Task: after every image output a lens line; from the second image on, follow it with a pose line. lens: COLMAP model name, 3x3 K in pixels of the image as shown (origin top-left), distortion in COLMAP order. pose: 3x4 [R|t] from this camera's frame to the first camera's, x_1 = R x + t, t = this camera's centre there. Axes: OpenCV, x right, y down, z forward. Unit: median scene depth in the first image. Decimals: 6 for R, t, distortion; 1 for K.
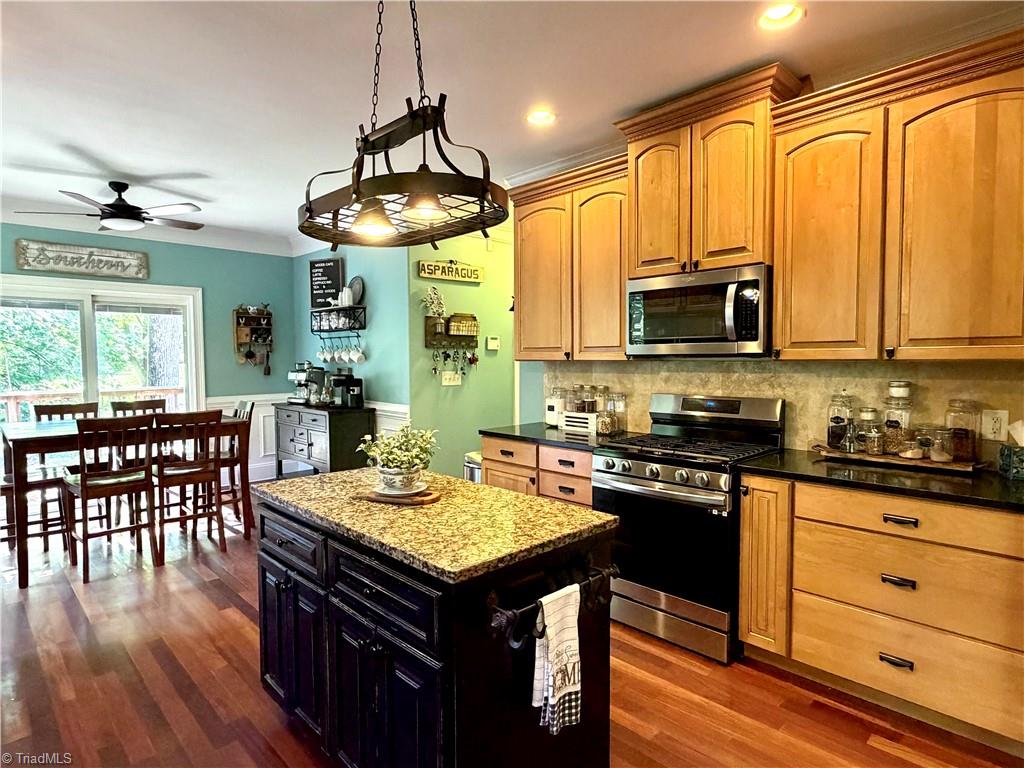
lens RADIAL K [[564.6, 0, 512.7], [0, 564.6, 383.6], [0, 0, 1]] dist [0.000164, -0.001038]
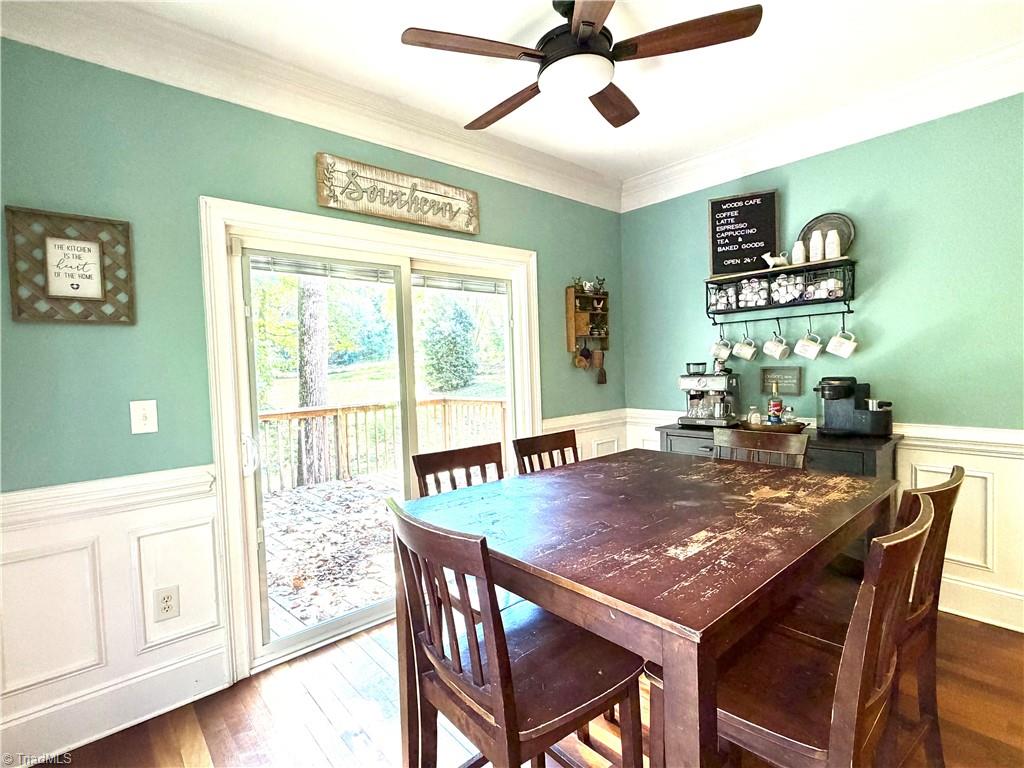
lens RADIAL K [[493.2, 0, 512.1], [0, 493.2, 381.1], [0, 0, 1]] dist [-0.002669, -0.000645]
pose [[0.997807, -0.028443, -0.059765, -0.582571], [0.027423, 0.999465, -0.017832, -0.011958], [0.060240, 0.016154, 0.998053, 0.460211]]
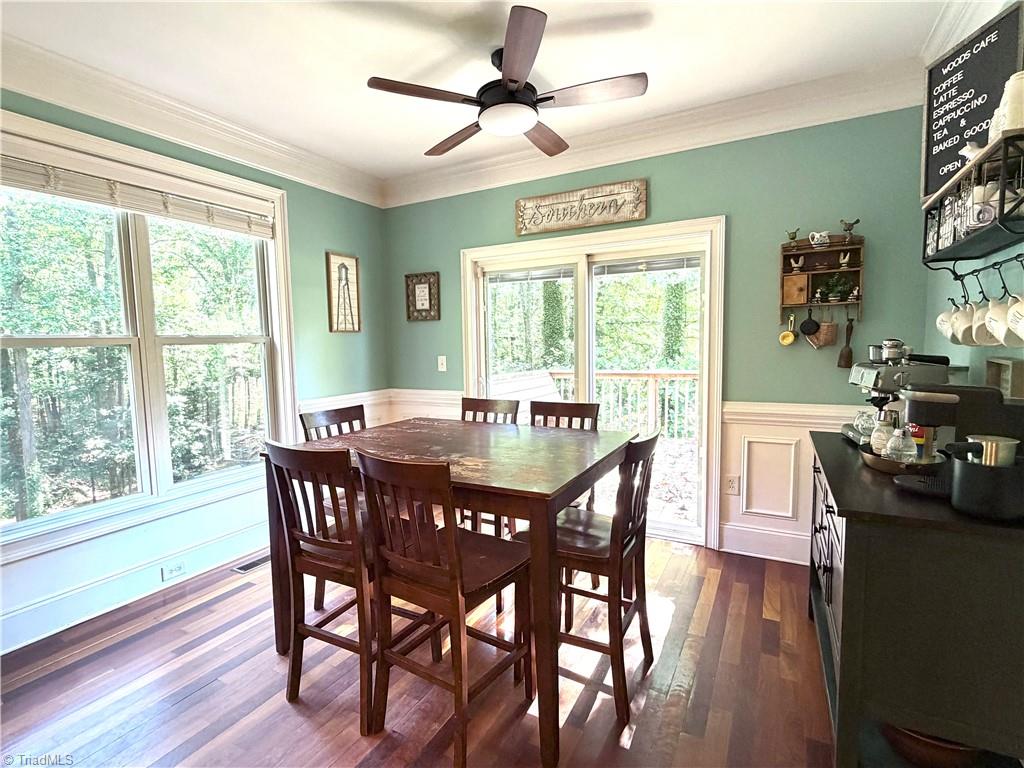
lens RADIAL K [[493.2, 0, 512.8], [0, 493.2, 384.4], [0, 0, 1]] dist [-0.002669, -0.000645]
pose [[0.299744, 0.079133, -0.950732, -0.123013], [-0.028778, 0.996850, 0.073899, -0.027085], [0.953586, 0.005210, 0.301077, 0.675134]]
